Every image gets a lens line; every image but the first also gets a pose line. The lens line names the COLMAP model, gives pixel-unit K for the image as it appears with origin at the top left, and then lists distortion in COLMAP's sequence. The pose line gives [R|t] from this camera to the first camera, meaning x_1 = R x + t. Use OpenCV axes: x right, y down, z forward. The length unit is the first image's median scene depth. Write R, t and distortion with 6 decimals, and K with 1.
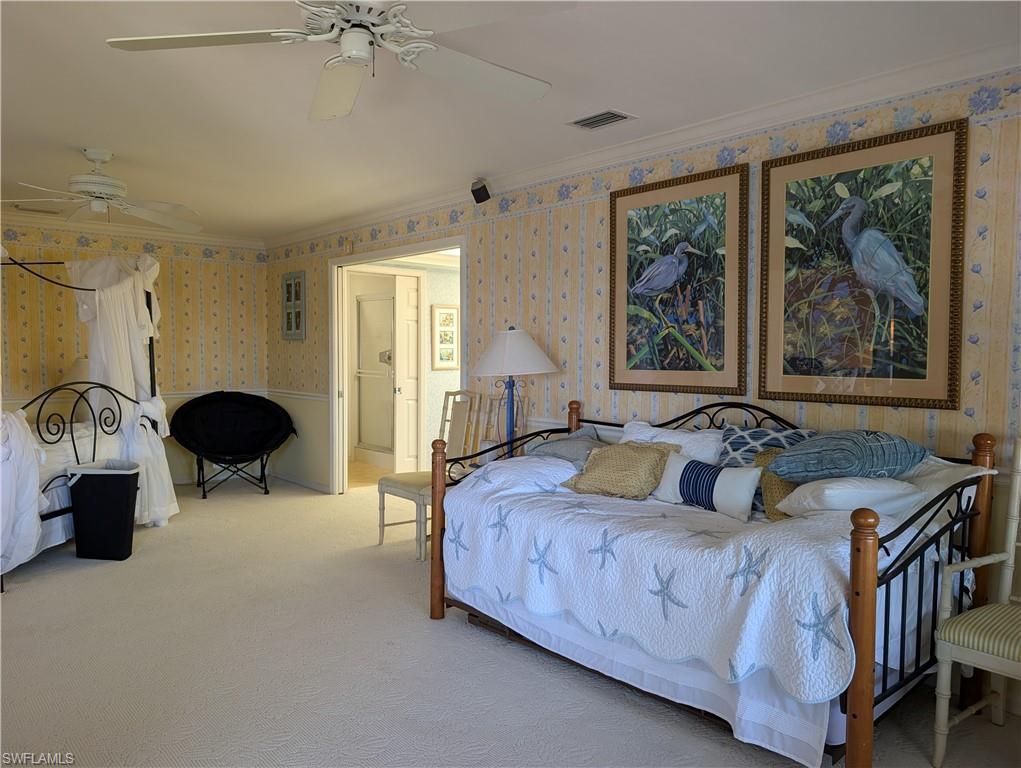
lens RADIAL K [[752.2, 0, 515.0], [0, 752.2, 389.2], [0, 0, 1]] dist [0.020567, -0.019803]
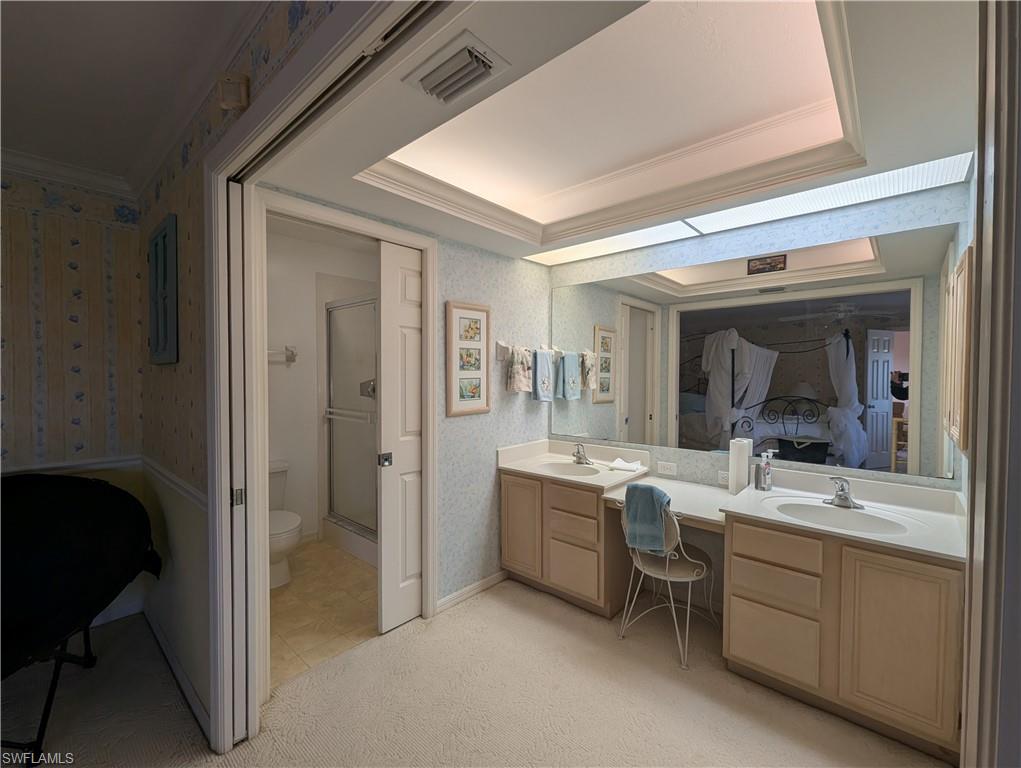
lens RADIAL K [[433.5, 0, 503.9], [0, 433.5, 375.8], [0, 0, 1]] dist [0.003189, 0.001000]
pose [[0.994503, -0.007340, 0.104452, -0.101370], [0.012096, 0.998915, -0.044966, -0.040962], [-0.104008, 0.045982, 0.993513, 0.669807]]
